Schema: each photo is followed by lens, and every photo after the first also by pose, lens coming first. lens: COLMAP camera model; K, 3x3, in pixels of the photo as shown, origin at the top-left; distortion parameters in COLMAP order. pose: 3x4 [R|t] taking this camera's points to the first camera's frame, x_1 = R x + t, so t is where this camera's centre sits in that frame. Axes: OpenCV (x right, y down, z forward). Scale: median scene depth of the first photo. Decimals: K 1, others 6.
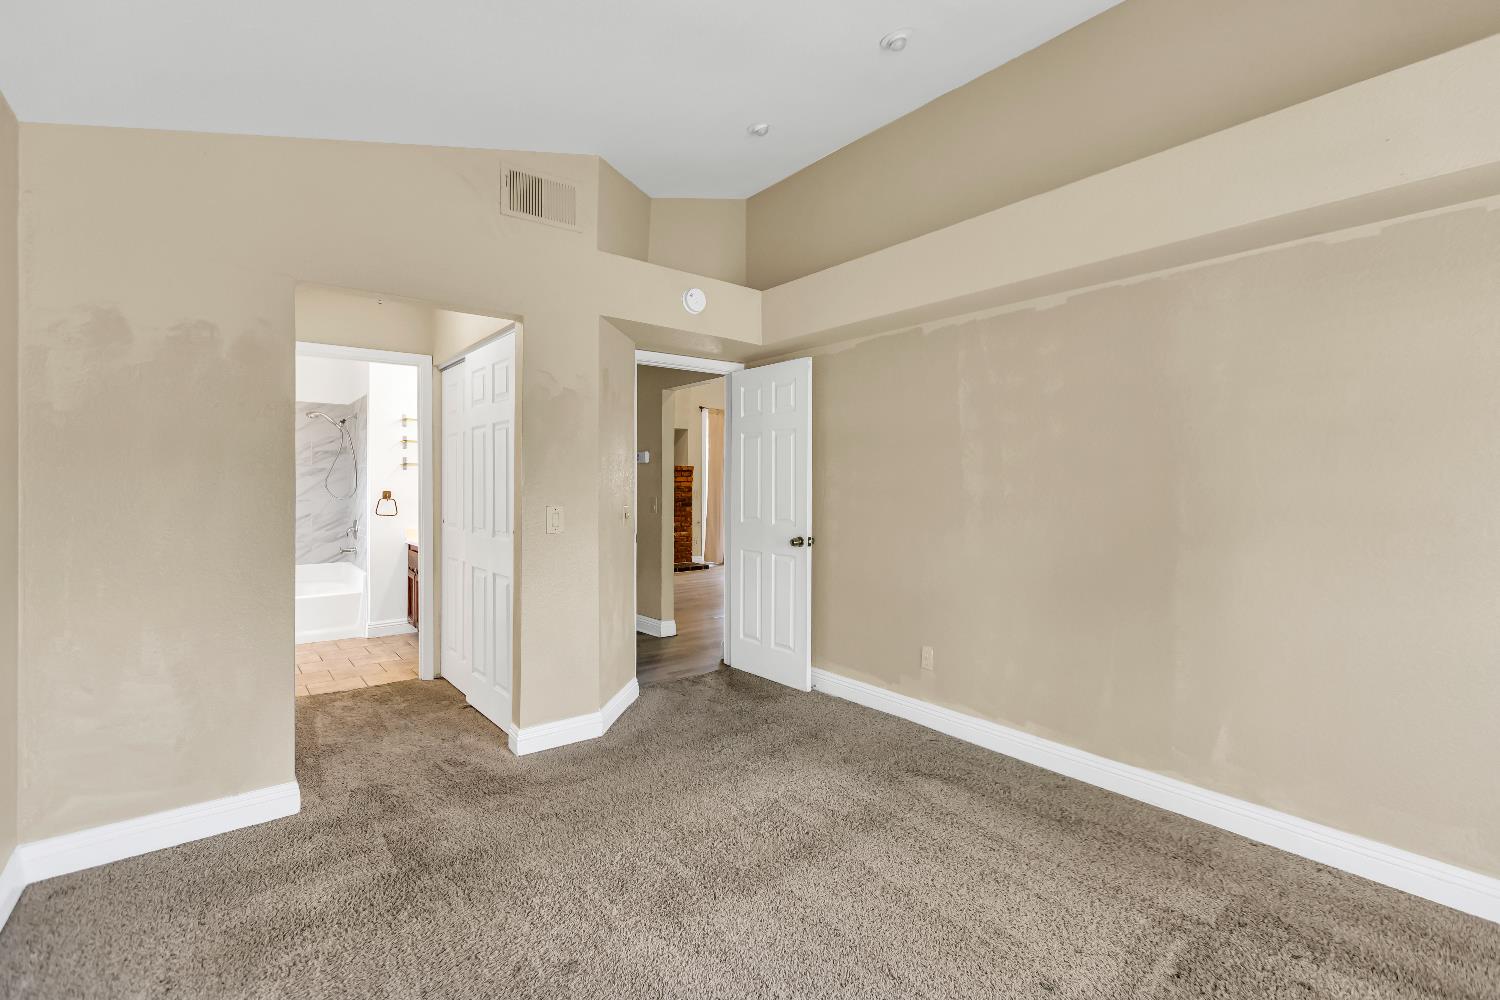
lens RADIAL K [[675.6, 0, 749.6], [0, 675.6, 481.6], [0, 0, 1]] dist [0.000829, -0.000434]
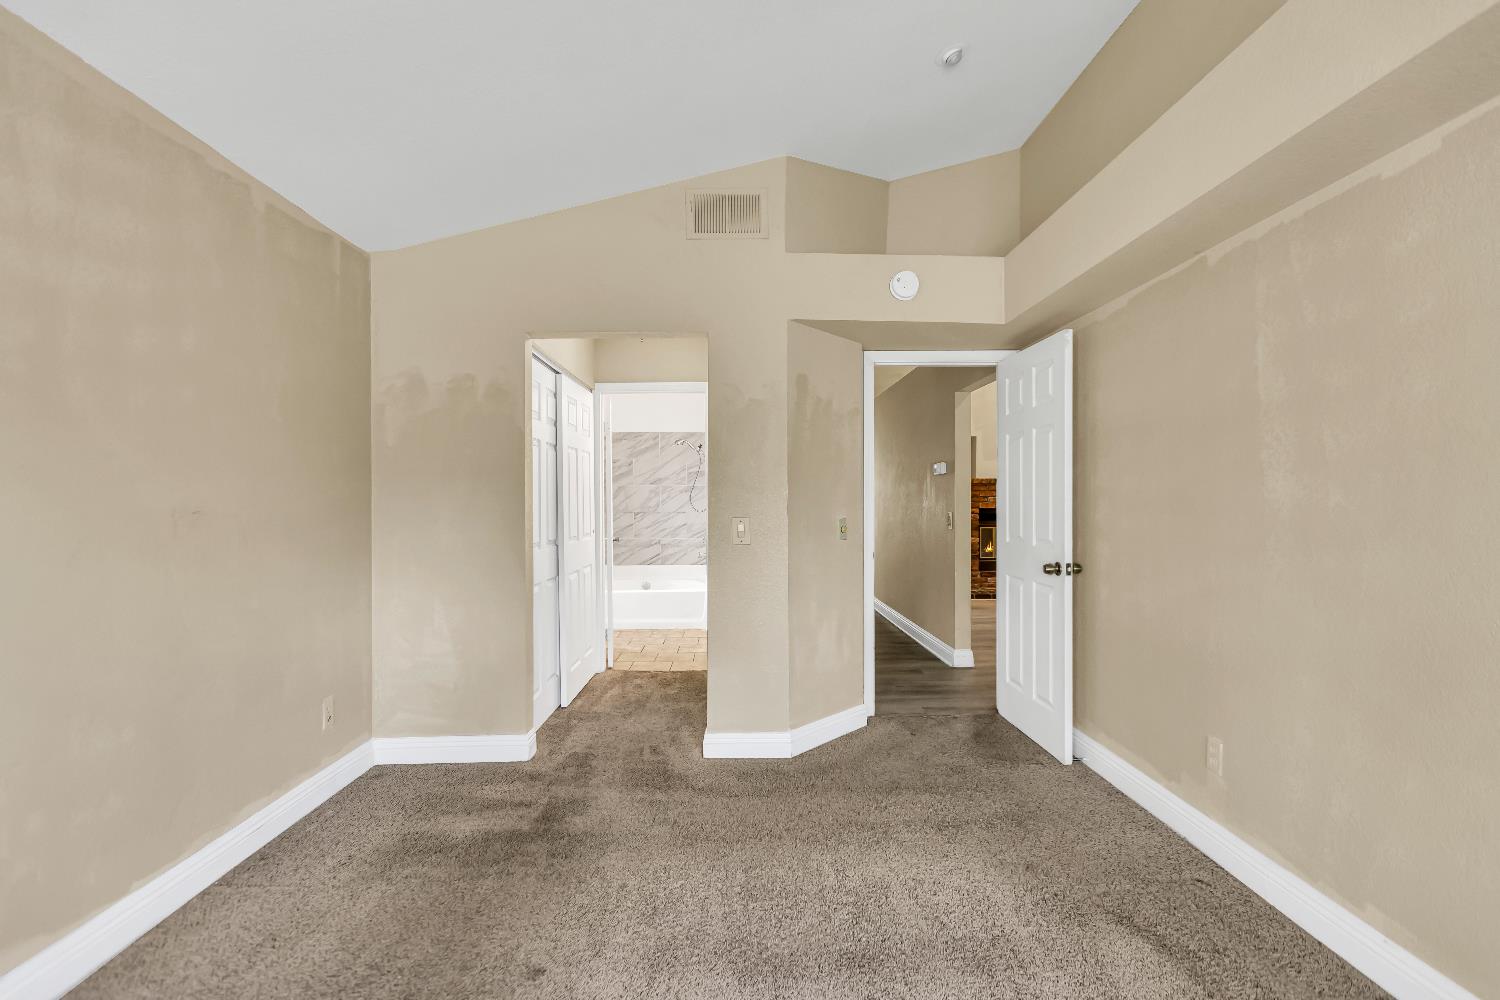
lens RADIAL K [[660.3, 0, 746.1], [0, 660.3, 501.8], [0, 0, 1]] dist [0.002884, -0.000218]
pose [[0.795231, -0.002879, -0.606300, 0.299404], [0.005275, 0.999984, 0.002170, 0.010150], [0.606284, -0.004924, 0.795233, 0.214983]]
